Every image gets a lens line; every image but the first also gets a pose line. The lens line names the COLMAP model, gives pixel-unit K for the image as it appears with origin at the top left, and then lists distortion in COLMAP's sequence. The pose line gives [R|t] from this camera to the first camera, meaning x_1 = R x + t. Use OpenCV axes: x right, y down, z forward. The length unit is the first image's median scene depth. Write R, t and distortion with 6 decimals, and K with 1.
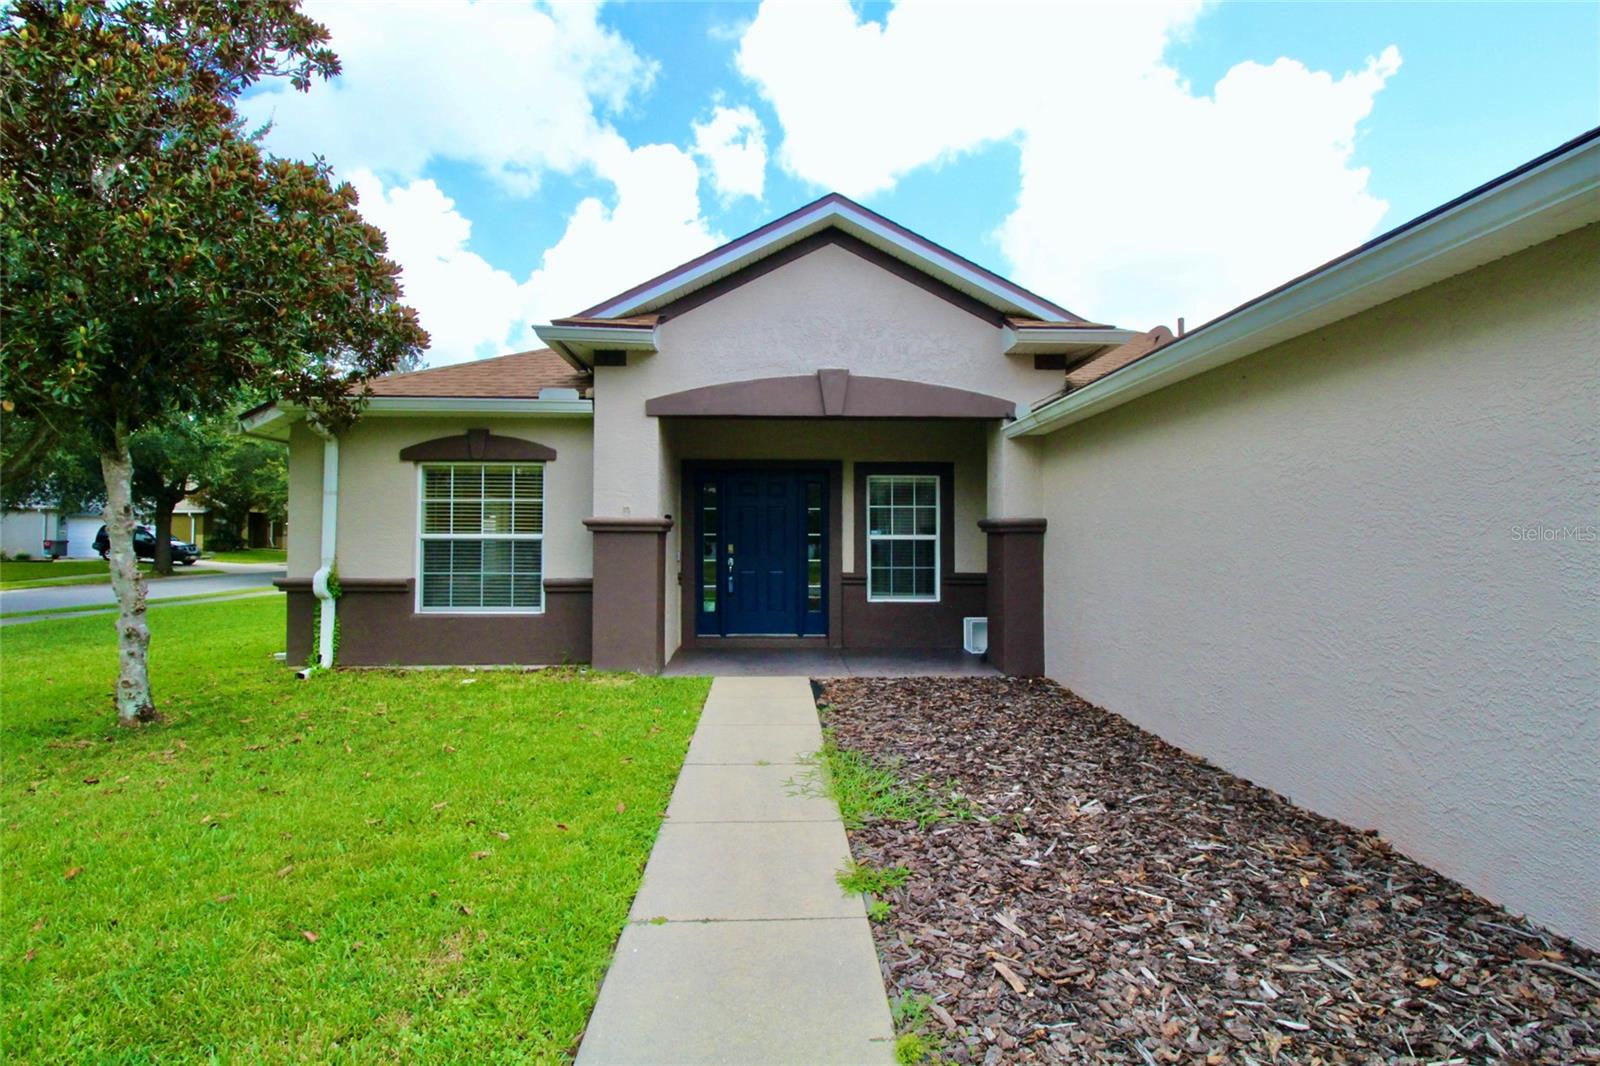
lens RADIAL K [[757.5, 0, 800.8], [0, 757.5, 518.6], [0, 0, 1]] dist [0.000779, -0.013681]
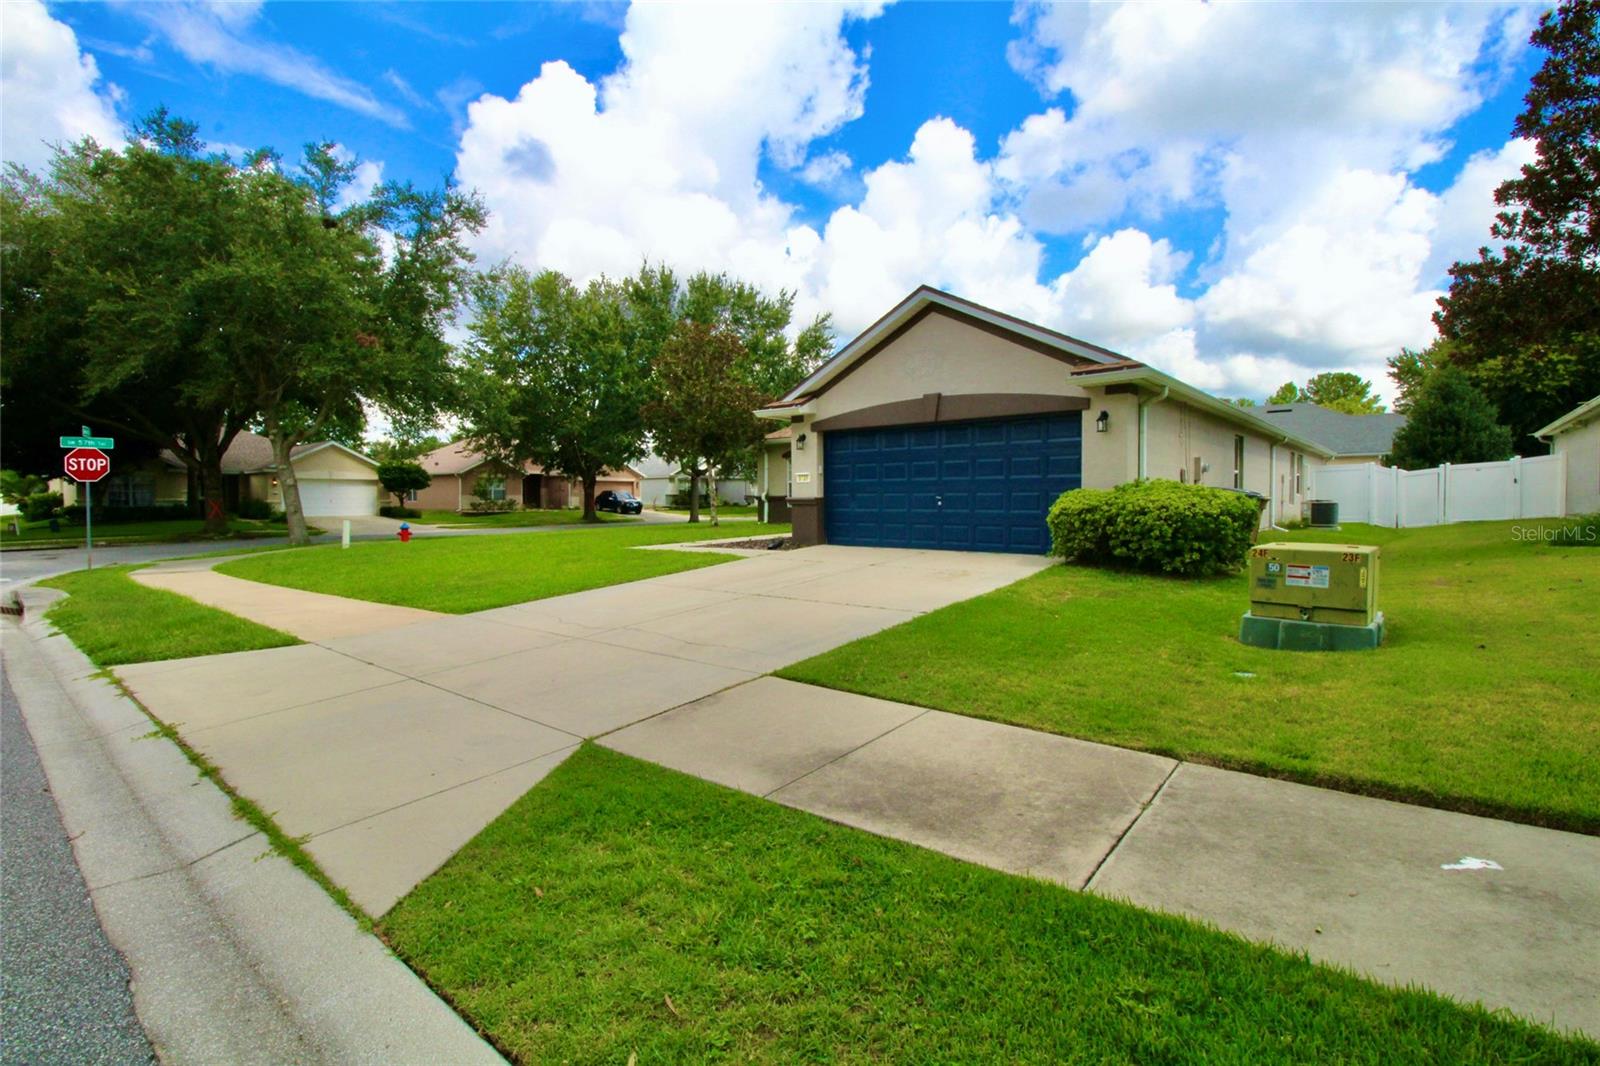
lens RADIAL K [[740.1, 0, 801.2], [0, 740.1, 520.5], [0, 0, 1]] dist [0.000323, -0.013254]
pose [[0.733151, 0.014640, -0.679909, 1.586119], [0.023458, 0.998629, 0.046798, 0.039559], [0.679662, -0.050259, 0.731802, -1.183846]]
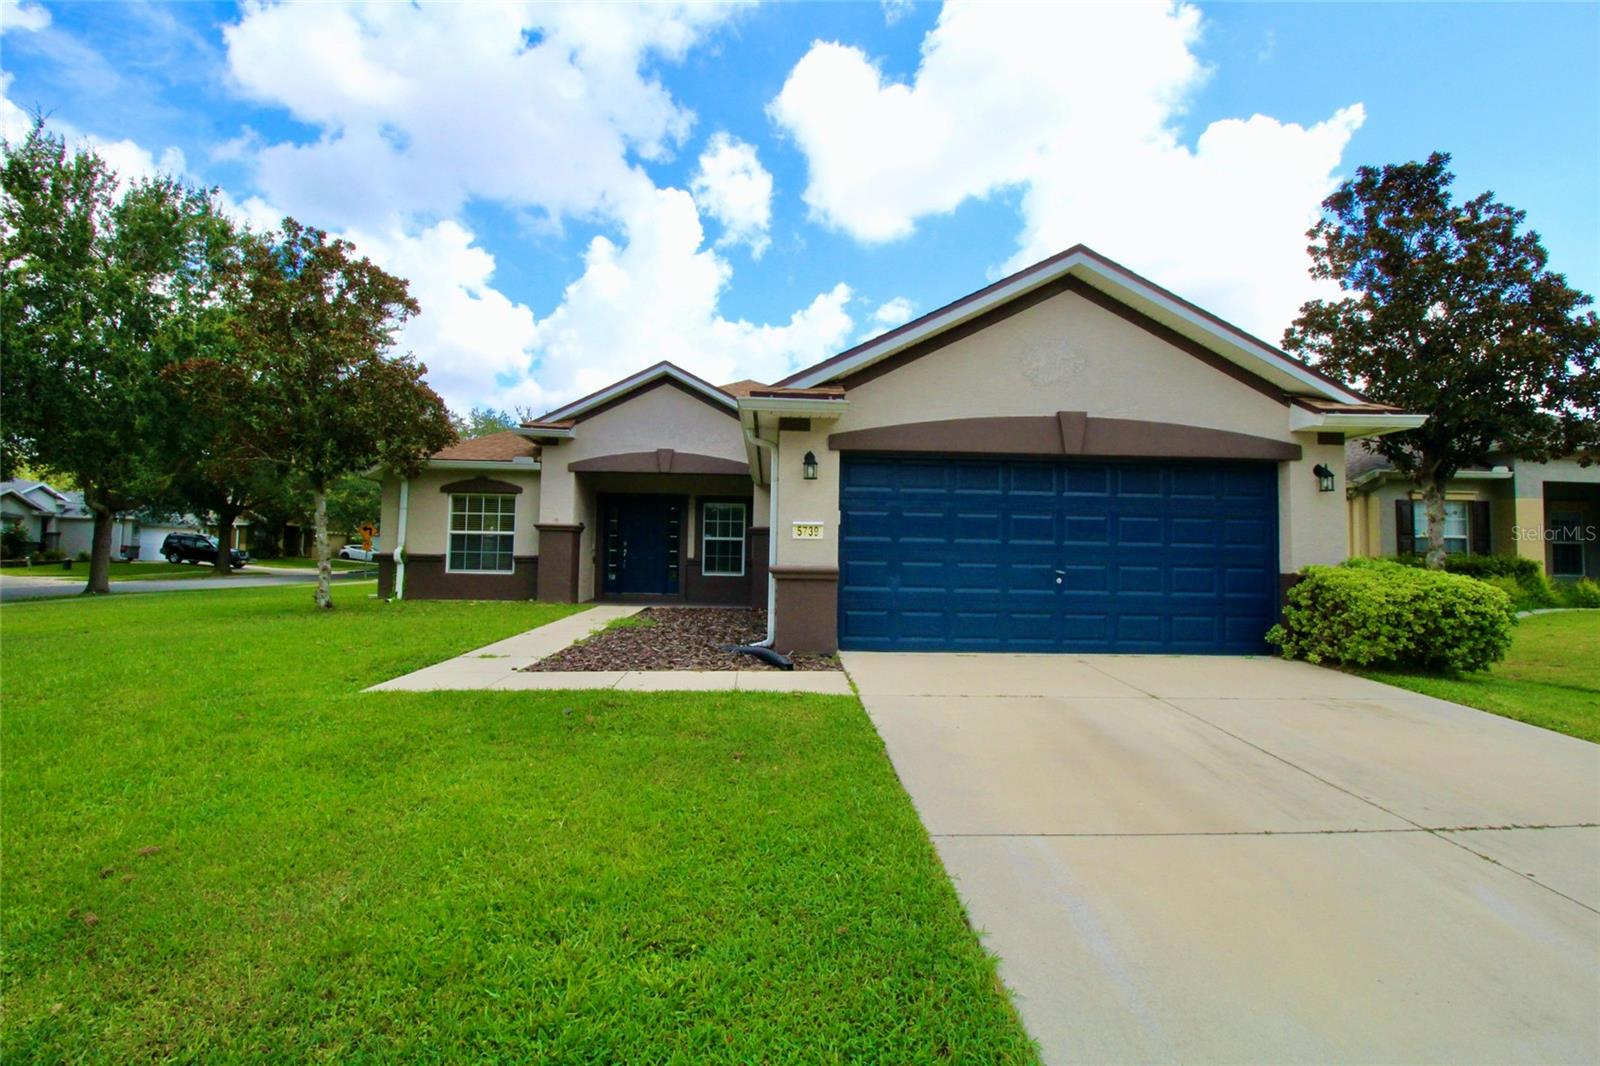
lens RADIAL K [[740.1, 0, 801.2], [0, 740.1, 520.5], [0, 0, 1]] dist [0.000323, -0.013254]
pose [[0.999899, 0.014127, 0.001588, 0.373743], [-0.014076, 0.999485, -0.028852, 0.035066], [-0.001995, 0.028827, 0.999582, -0.852217]]
